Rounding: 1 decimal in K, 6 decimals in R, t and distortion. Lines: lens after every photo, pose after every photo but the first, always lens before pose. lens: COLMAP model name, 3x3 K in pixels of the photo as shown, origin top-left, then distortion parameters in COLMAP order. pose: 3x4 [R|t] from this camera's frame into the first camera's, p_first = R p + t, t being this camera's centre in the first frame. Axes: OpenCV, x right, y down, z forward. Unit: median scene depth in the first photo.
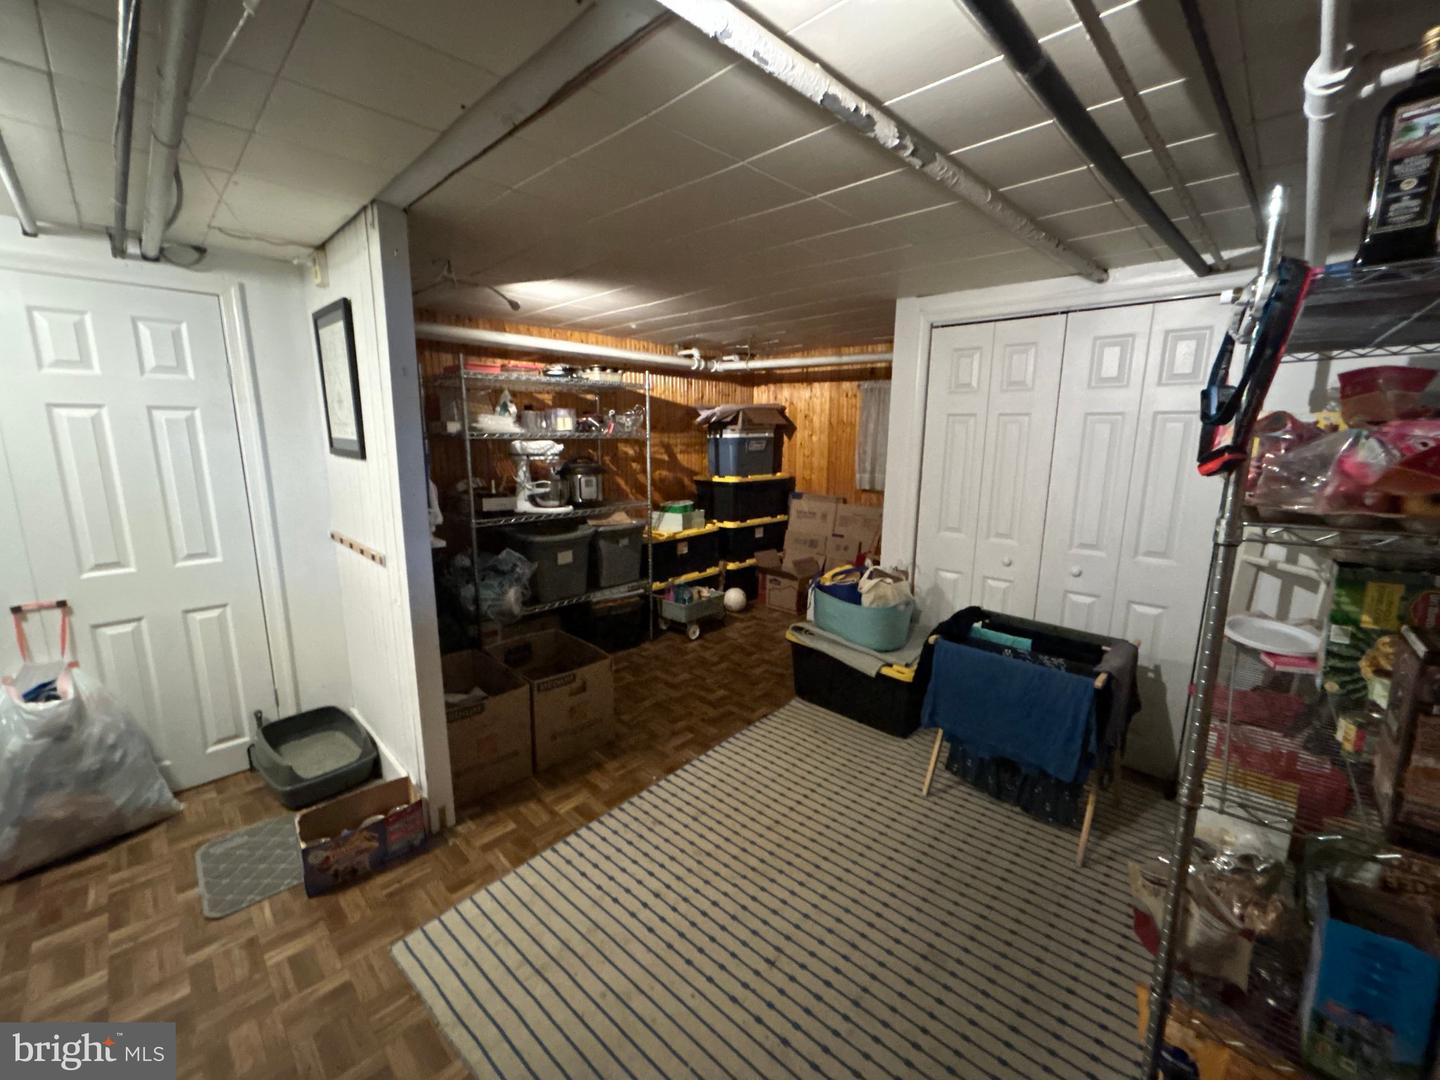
lens RADIAL K [[584.7, 0, 719.9], [0, 584.7, 541.2], [0, 0, 1]] dist [0.000173, -0.000556]
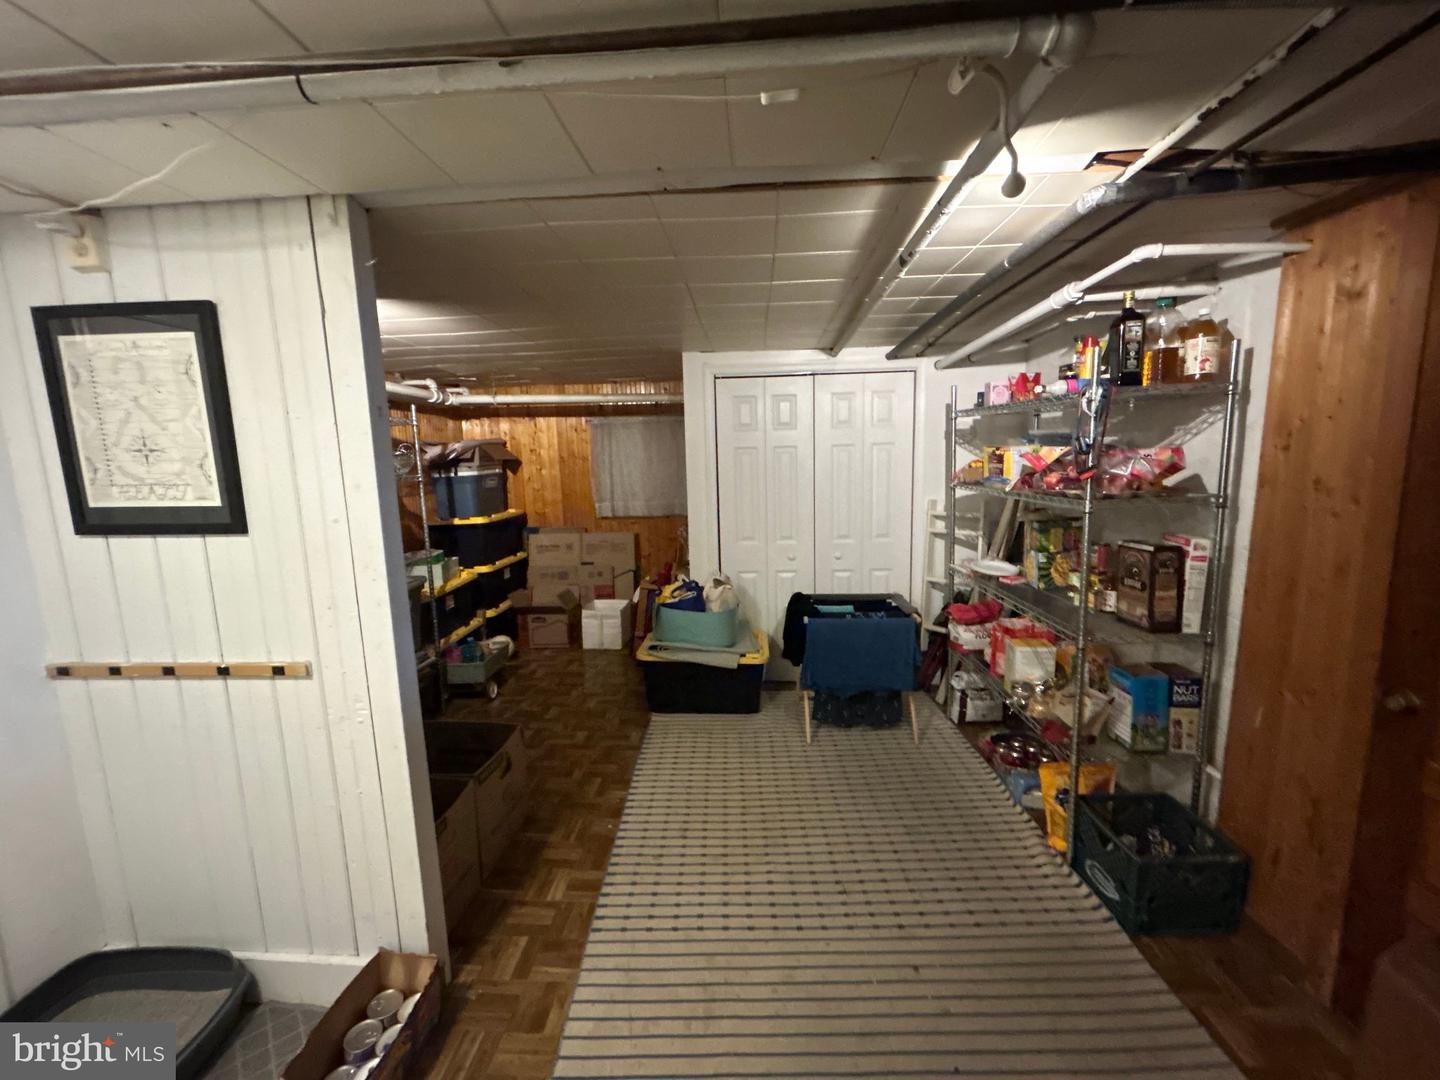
lens RADIAL K [[584.7, 0, 719.4], [0, 584.7, 538.9], [0, 0, 1]] dist [0.000173, -0.000556]
pose [[0.755355, -0.121969, 0.643865, -0.313320], [0.154739, 0.987939, 0.005615, -0.024882], [-0.636785, 0.095390, 0.765118, 0.057669]]
